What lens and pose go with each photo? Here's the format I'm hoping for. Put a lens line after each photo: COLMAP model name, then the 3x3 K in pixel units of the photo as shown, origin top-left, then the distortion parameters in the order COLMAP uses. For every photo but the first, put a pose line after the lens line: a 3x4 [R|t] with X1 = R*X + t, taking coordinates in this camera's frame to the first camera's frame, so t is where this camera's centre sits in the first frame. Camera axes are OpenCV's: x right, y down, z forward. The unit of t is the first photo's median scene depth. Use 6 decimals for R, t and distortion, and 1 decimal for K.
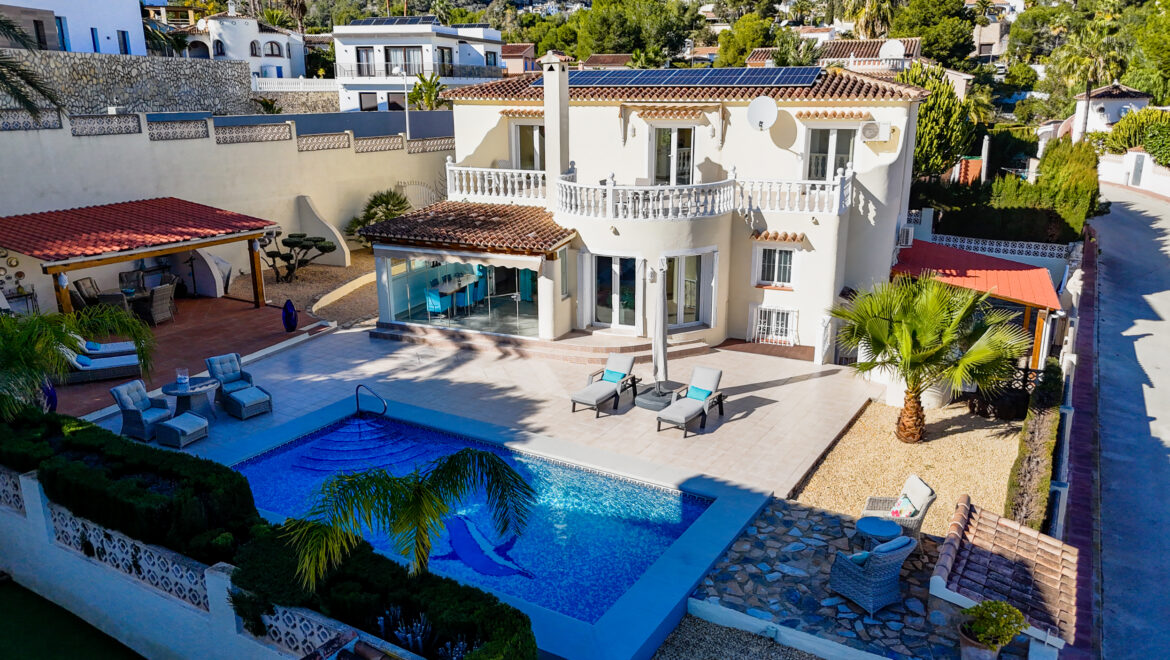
lens RADIAL K [[868.2, 0, 589.2], [0, 868.2, 324.8], [0, 0, 1]] dist [0.022805, -0.002666]
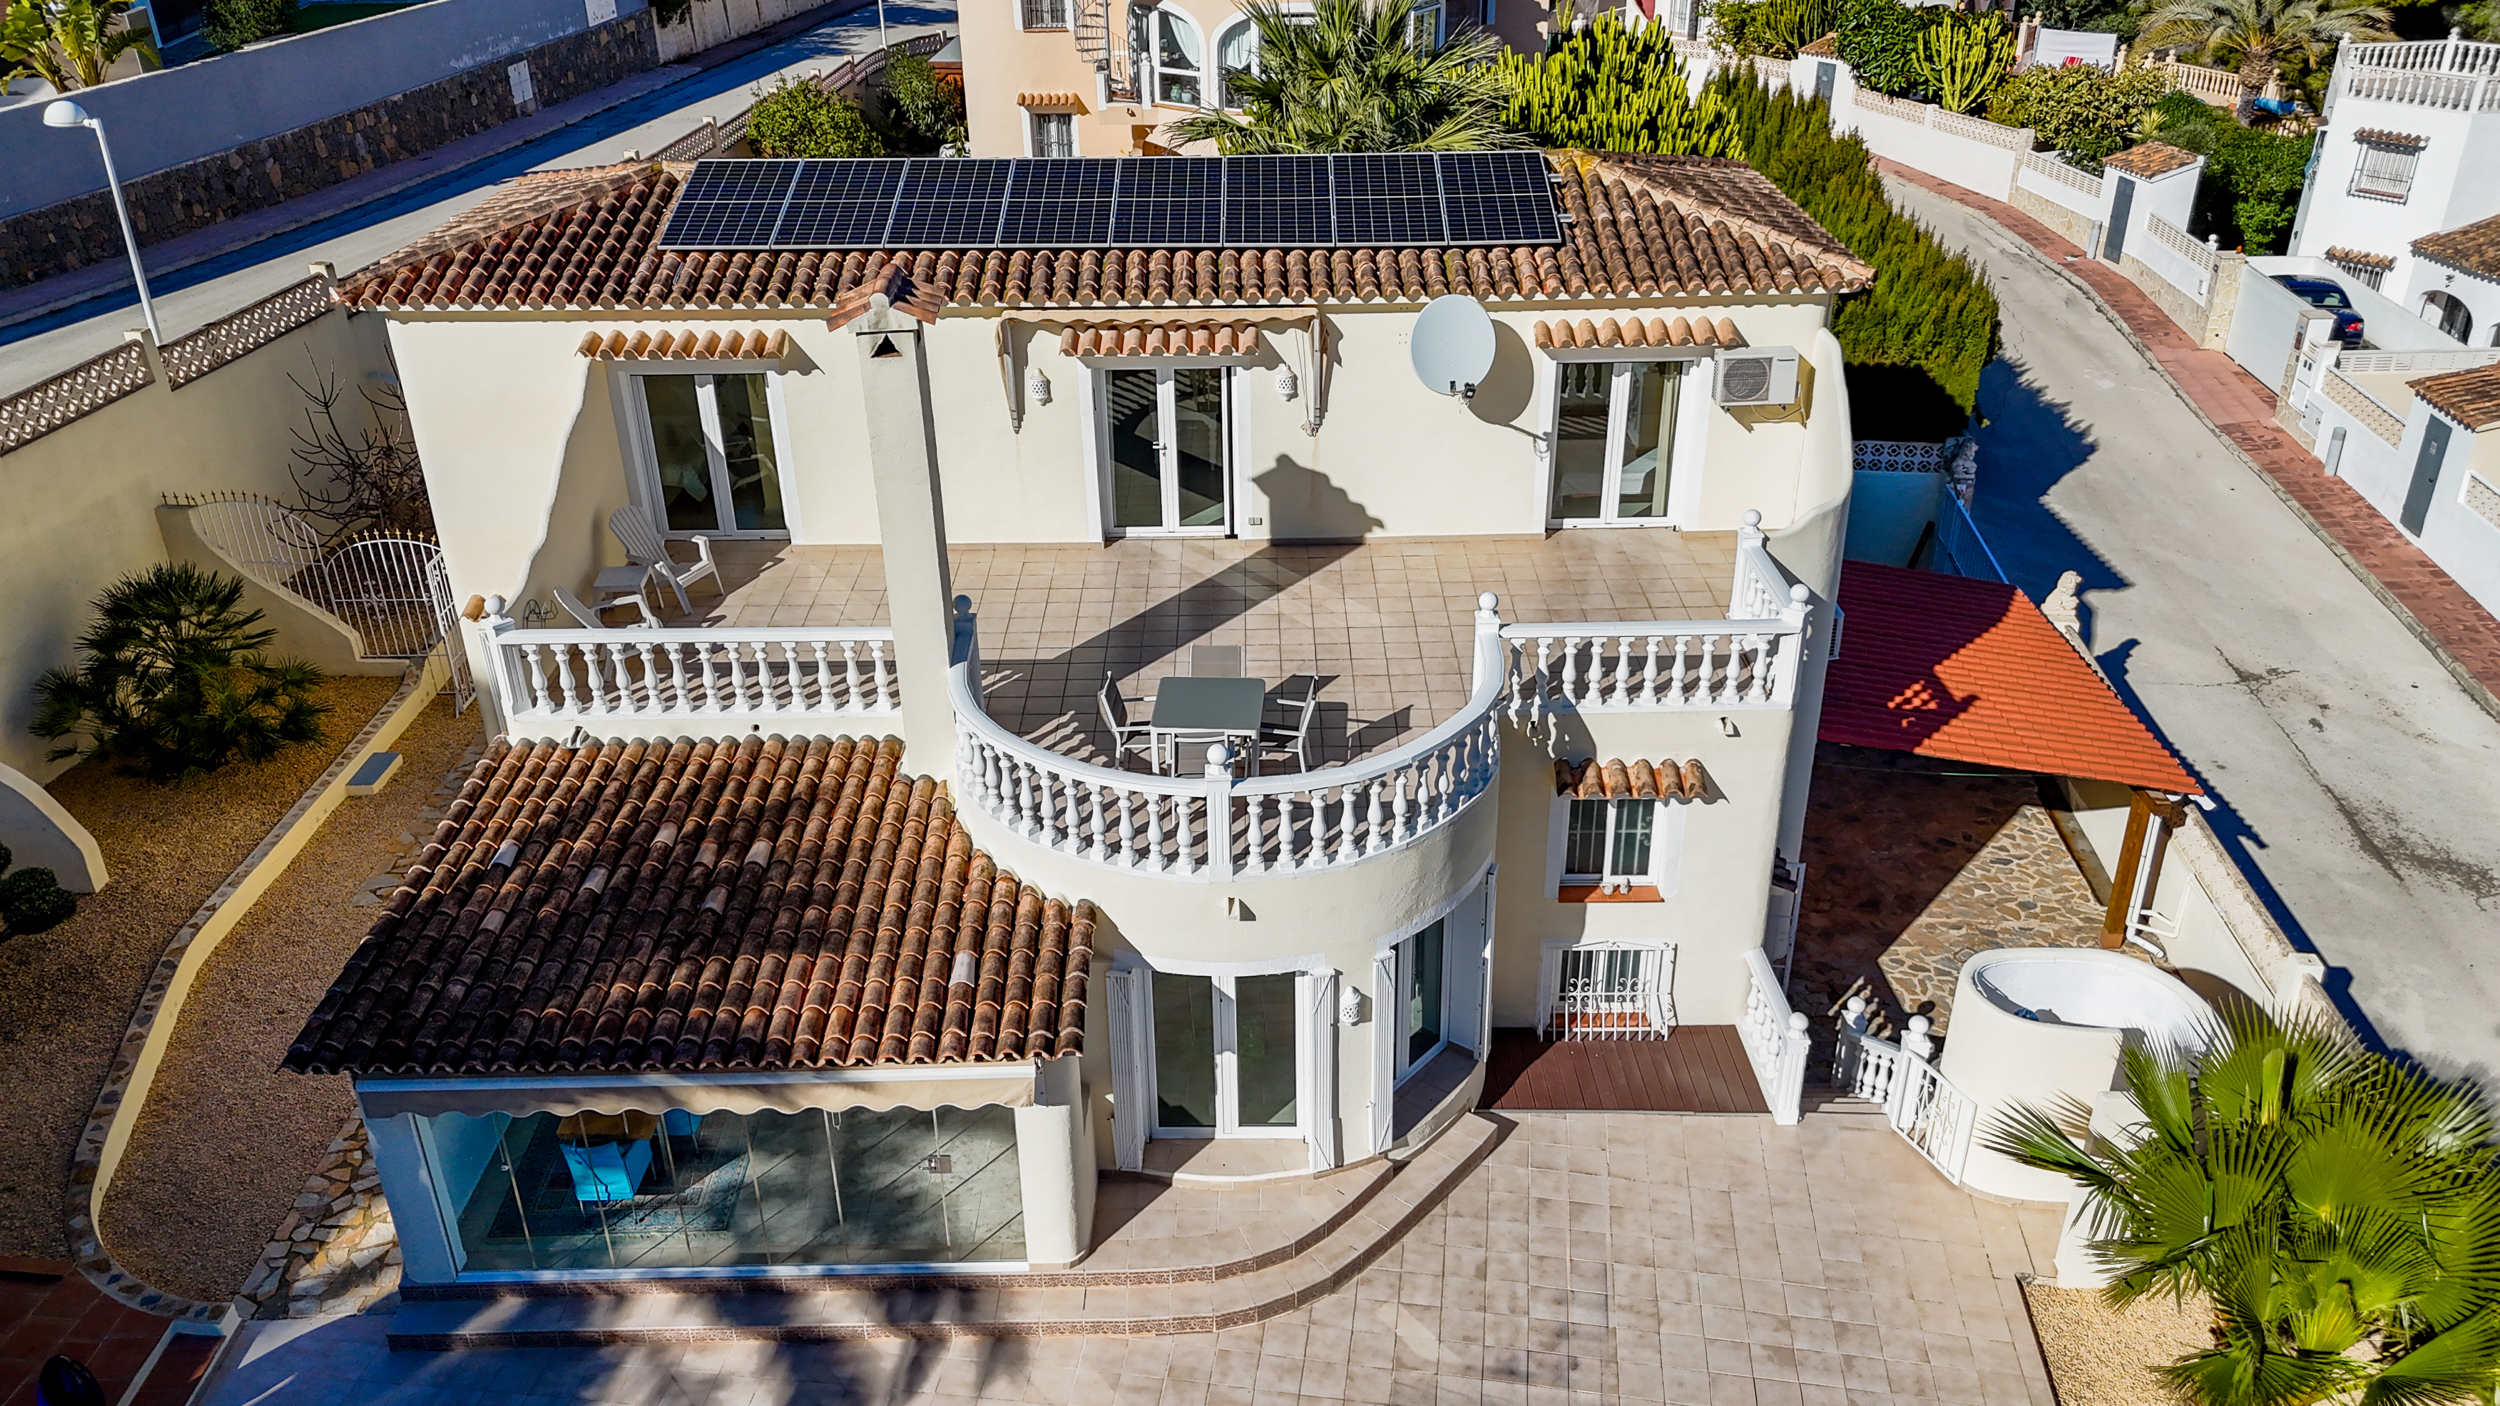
lens RADIAL K [[1839.4, 0, 1272.2], [0, 1839.4, 693.0], [0, 0, 1]] dist [0.065341, -0.067488]
pose [[0.915884, -0.188690, 0.354334, -0.169358], [0.114096, 0.968603, 0.220884, -0.309415], [-0.384888, -0.161876, 0.908657, 0.376288]]
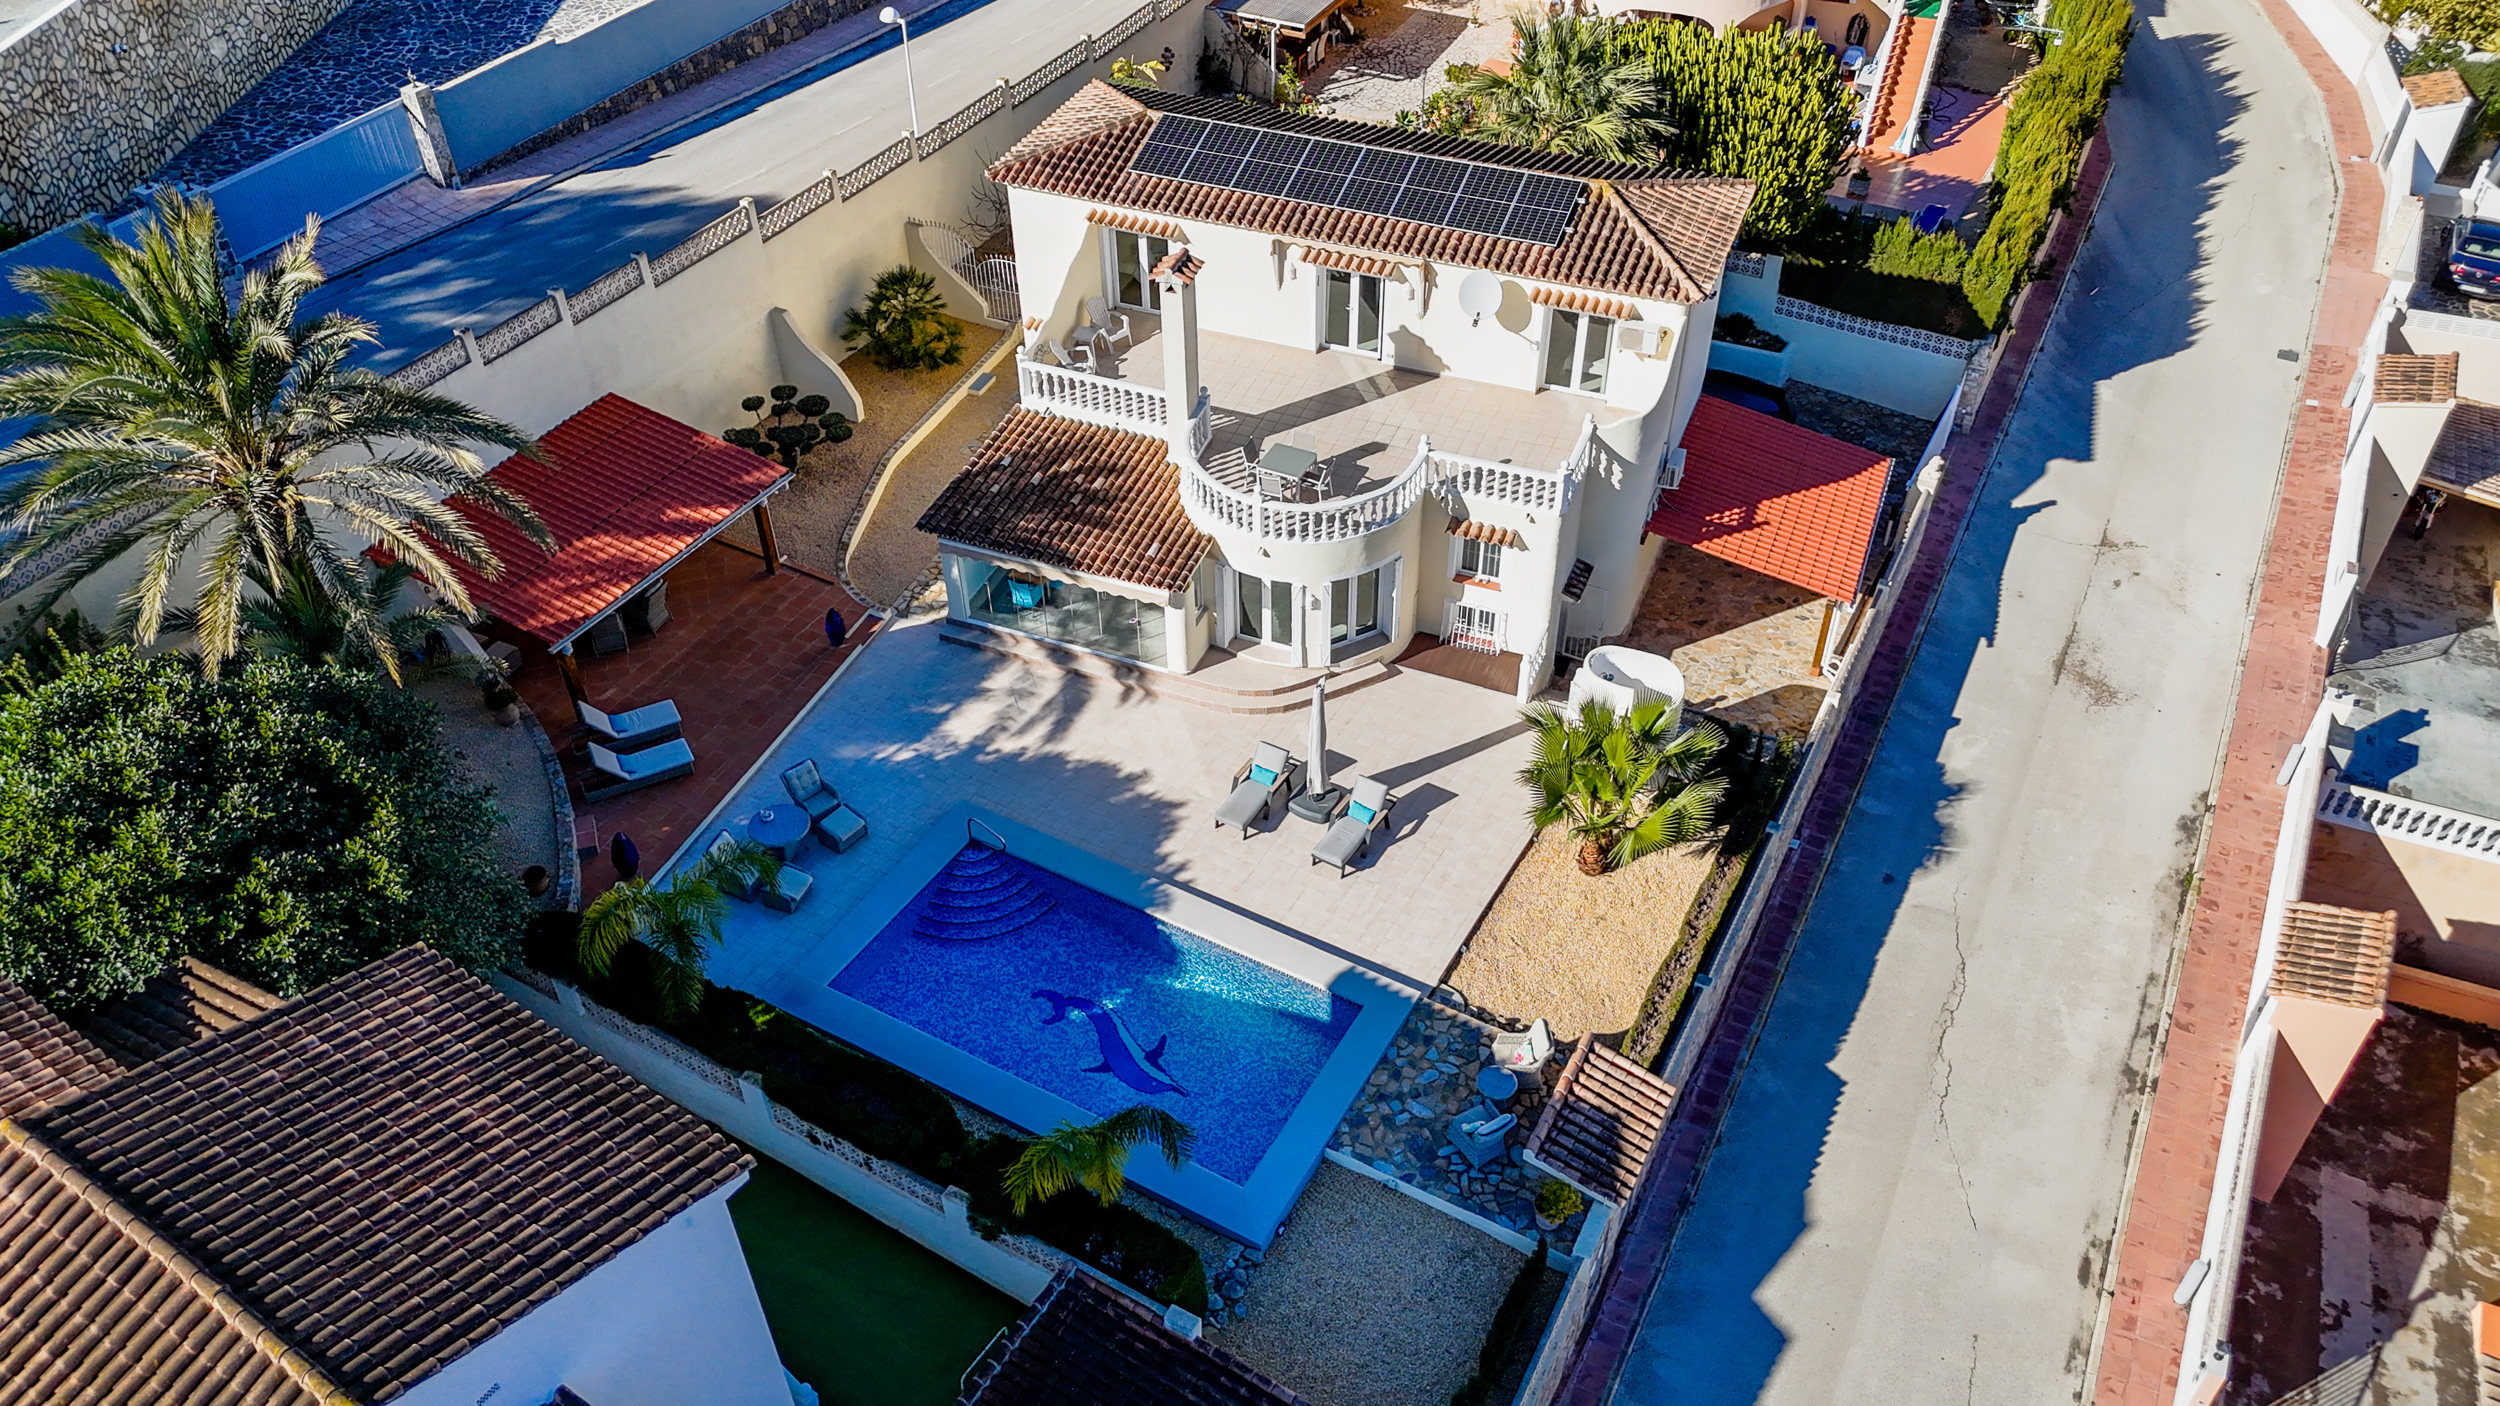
lens RADIAL K [[1839.4, 0, 1272.2], [0, 1839.4, 693.0], [0, 0, 1]] dist [0.065341, -0.067488]
pose [[0.999673, -0.018866, 0.017249, 0.005865], [0.009795, 0.905963, 0.423243, -0.636374], [-0.023612, -0.422936, 0.905852, -0.483645]]
